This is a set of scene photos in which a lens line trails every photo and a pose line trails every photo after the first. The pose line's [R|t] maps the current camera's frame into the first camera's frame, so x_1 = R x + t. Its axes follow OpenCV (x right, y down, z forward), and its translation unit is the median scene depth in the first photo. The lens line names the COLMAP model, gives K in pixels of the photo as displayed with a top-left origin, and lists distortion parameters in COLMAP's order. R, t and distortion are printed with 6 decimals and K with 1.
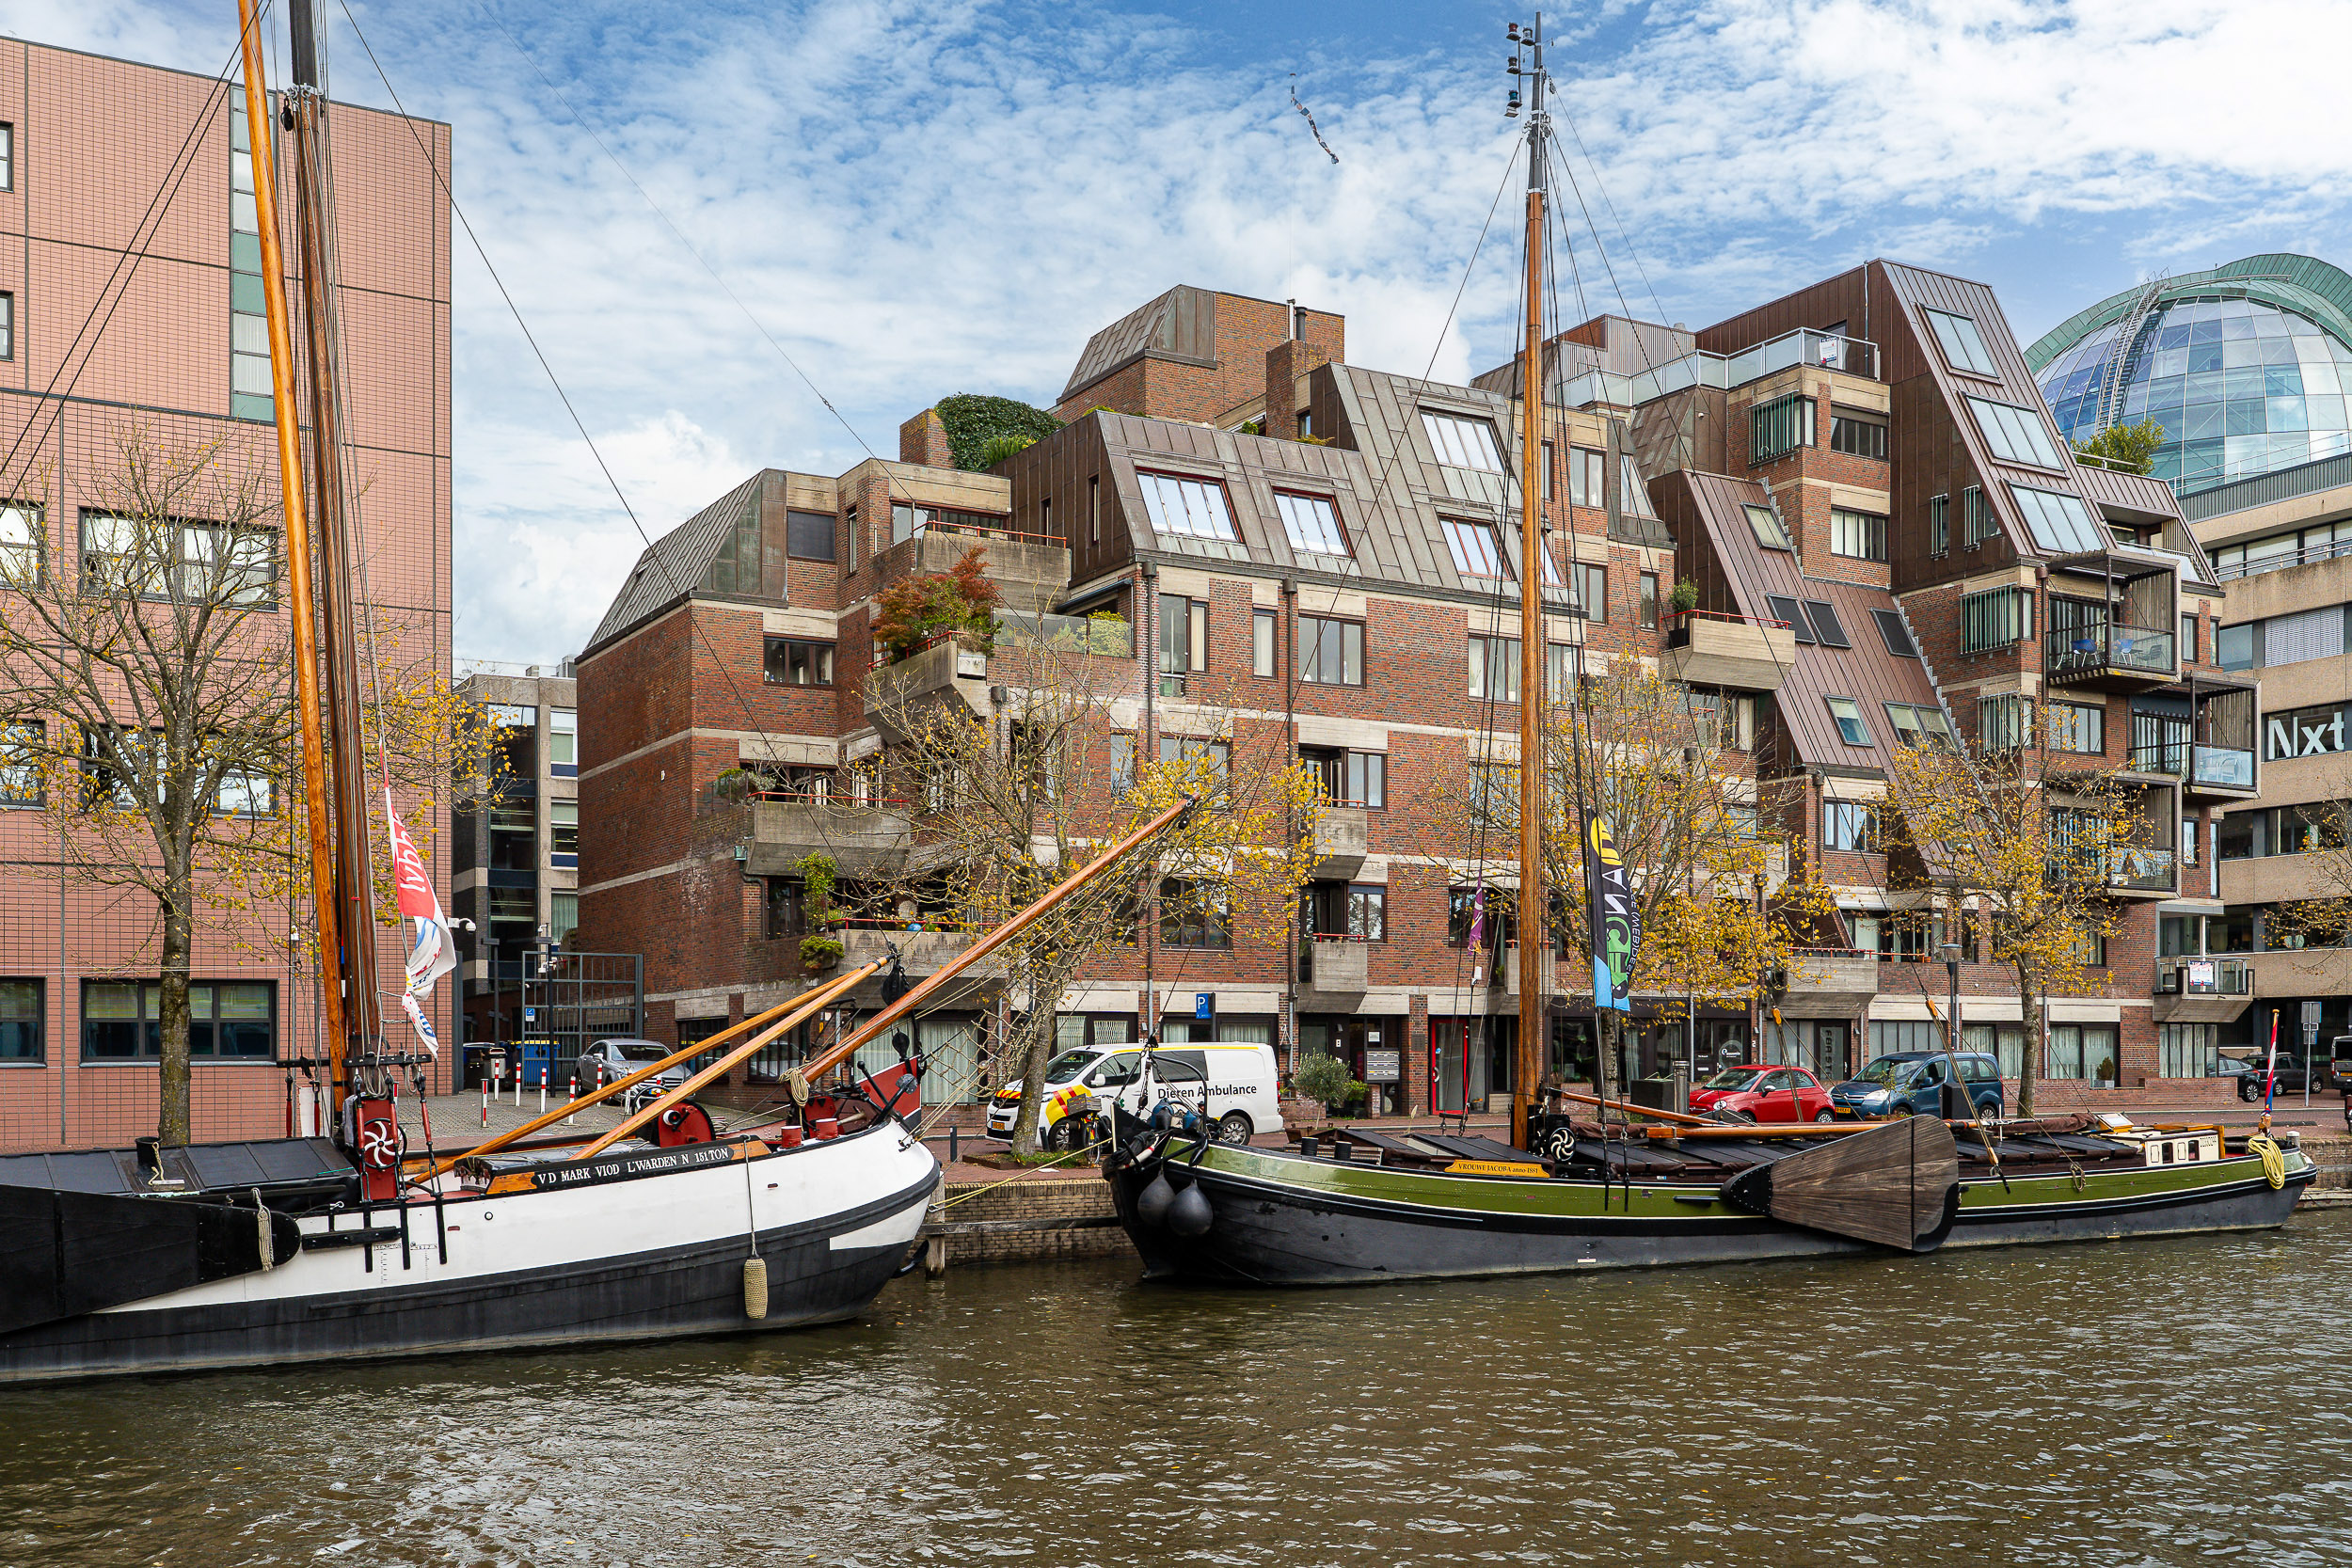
lens RADIAL K [[2280.7, 0, 1175.1], [0, 2280.7, 981.7], [0, 0, 1]] dist [0.041800, 0.000113]
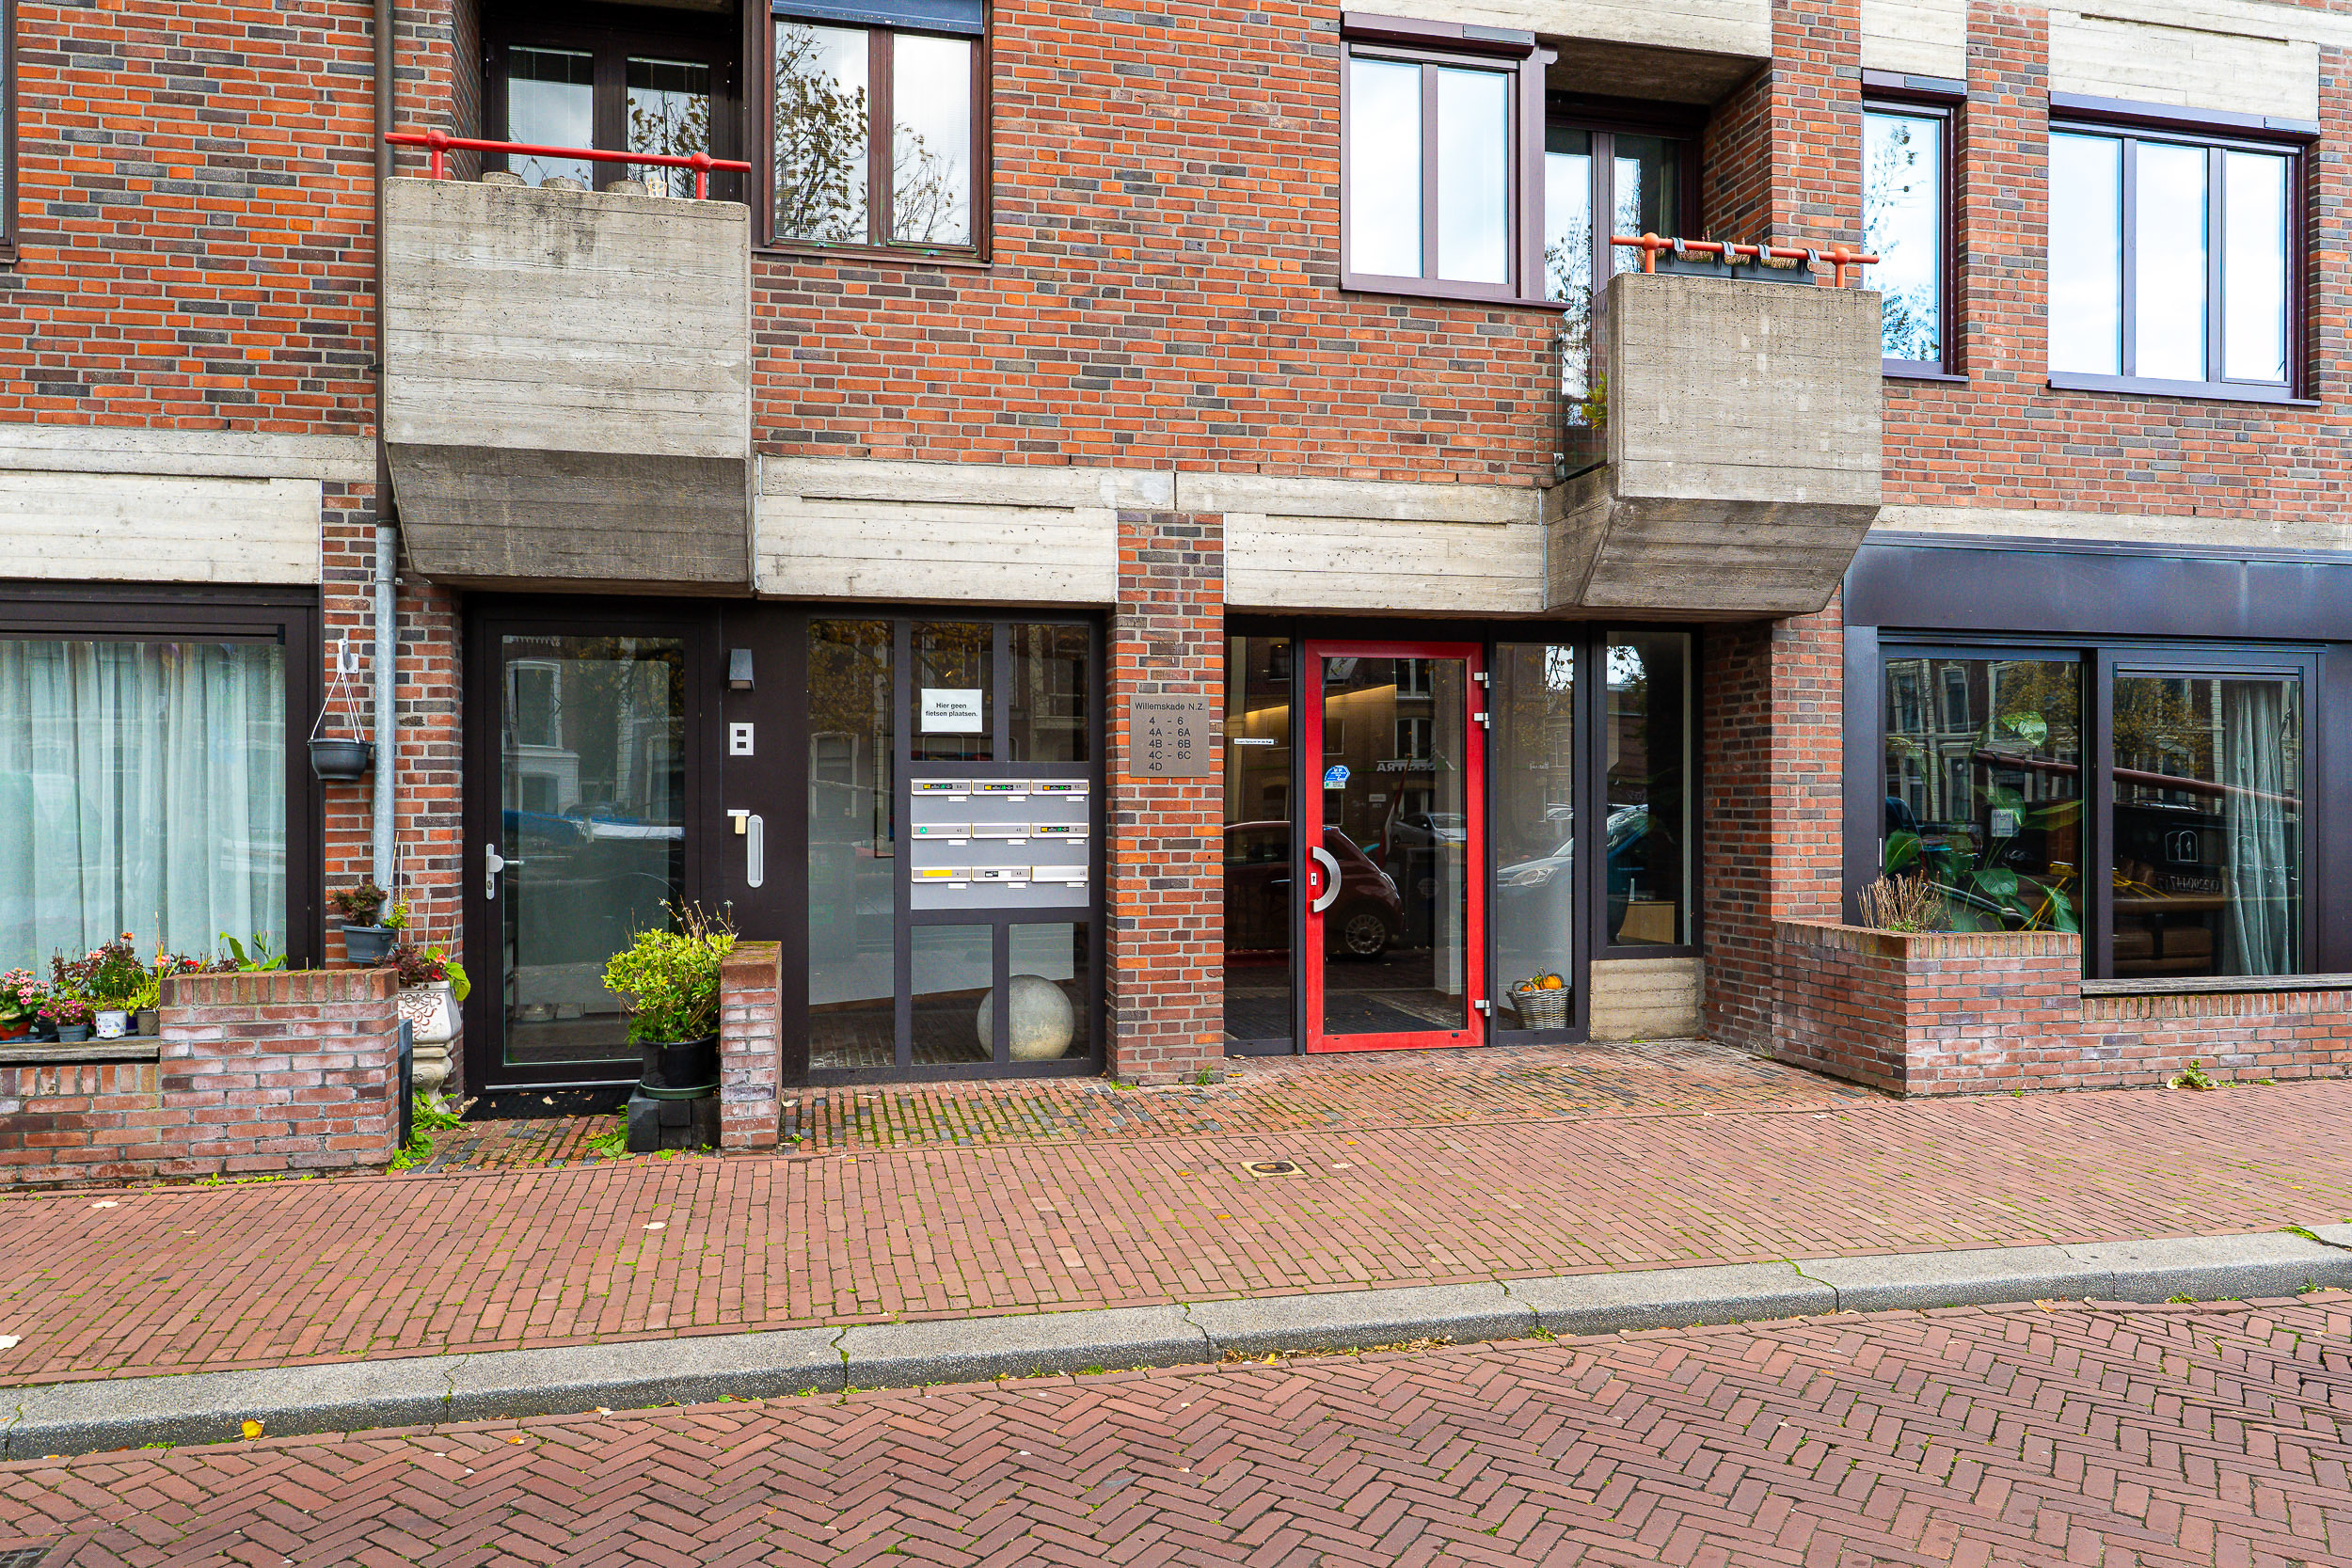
lens RADIAL K [[1691.3, 0, 1176.0], [0, 1691.3, 784.0], [0, 0, 1]] dist [0.001270, 0.000031]
pose [[0.956106, 0.002542, -0.293010, 0.153029], [0.007780, 0.999390, 0.034055, 0.025628], [0.292918, -0.034840, 0.955503, 0.847840]]
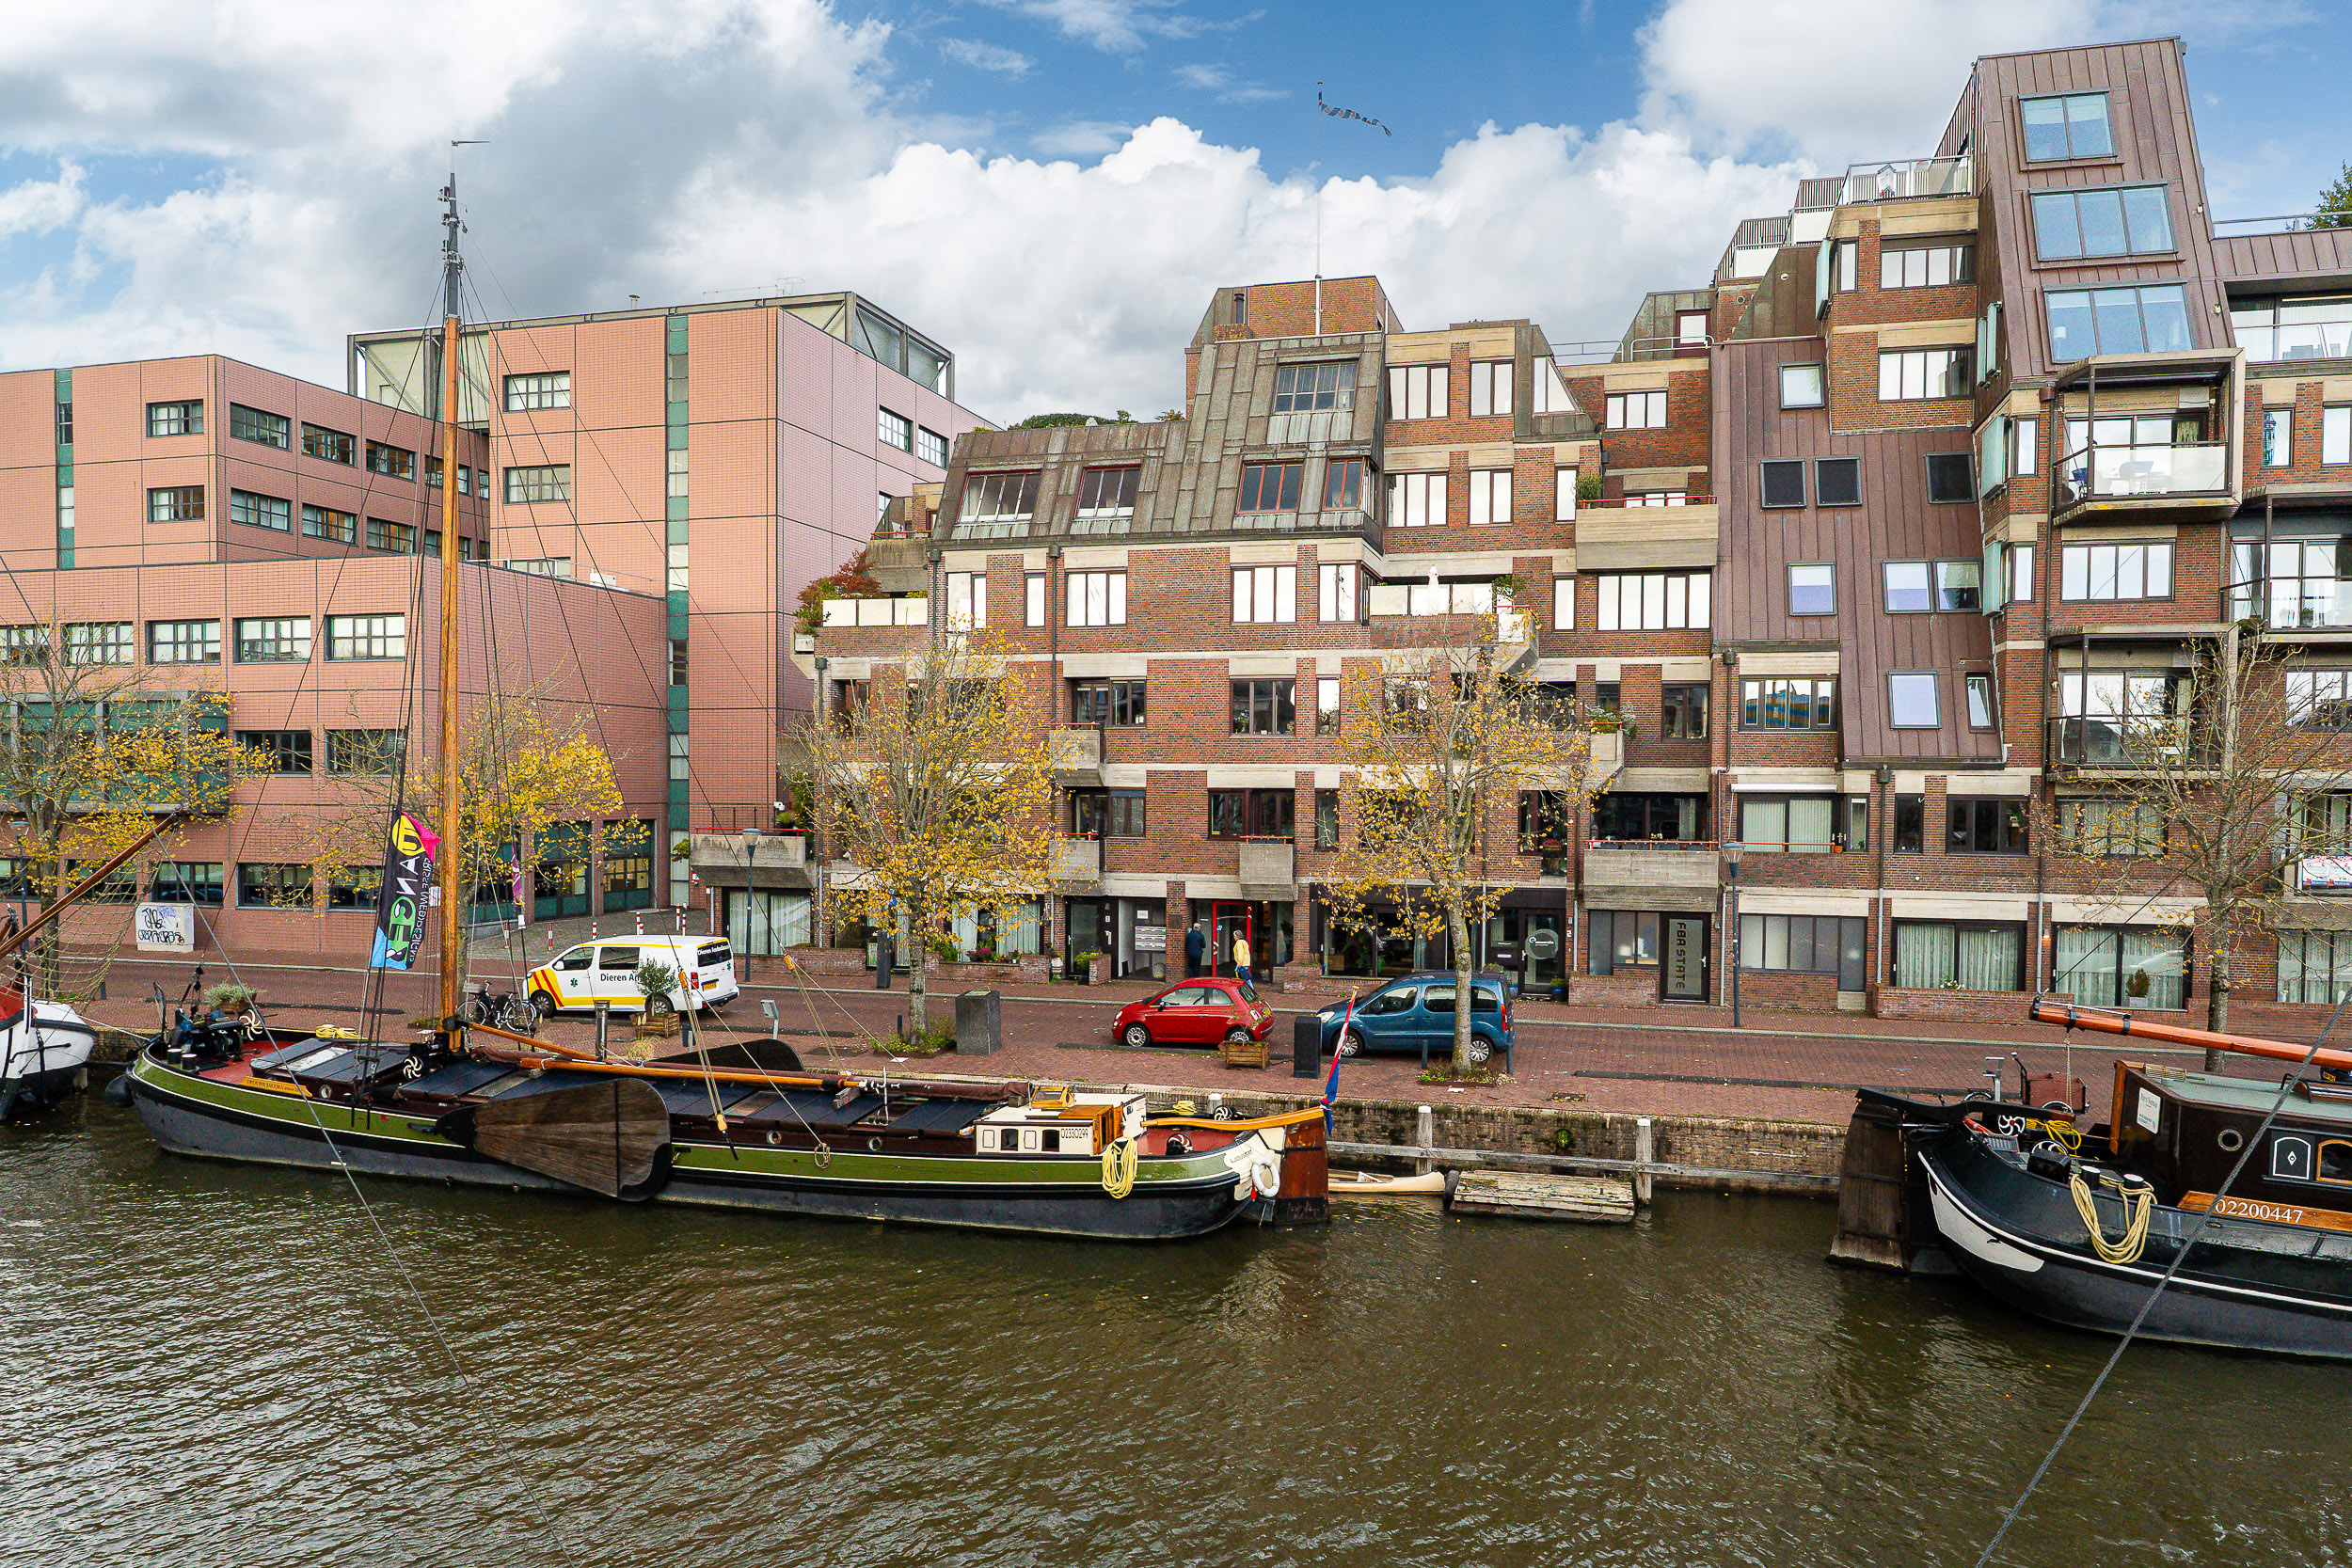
lens RADIAL K [[1581.1, 0, 1176.0], [0, 1581.1, 784.0], [0, 0, 1]] dist [0.002404, 0.000499]
pose [[0.696971, 0.007183, -0.717064, 0.693402], [0.016876, 0.999509, 0.026415, -0.066239], [0.716901, -0.030512, 0.696507, 0.429717]]
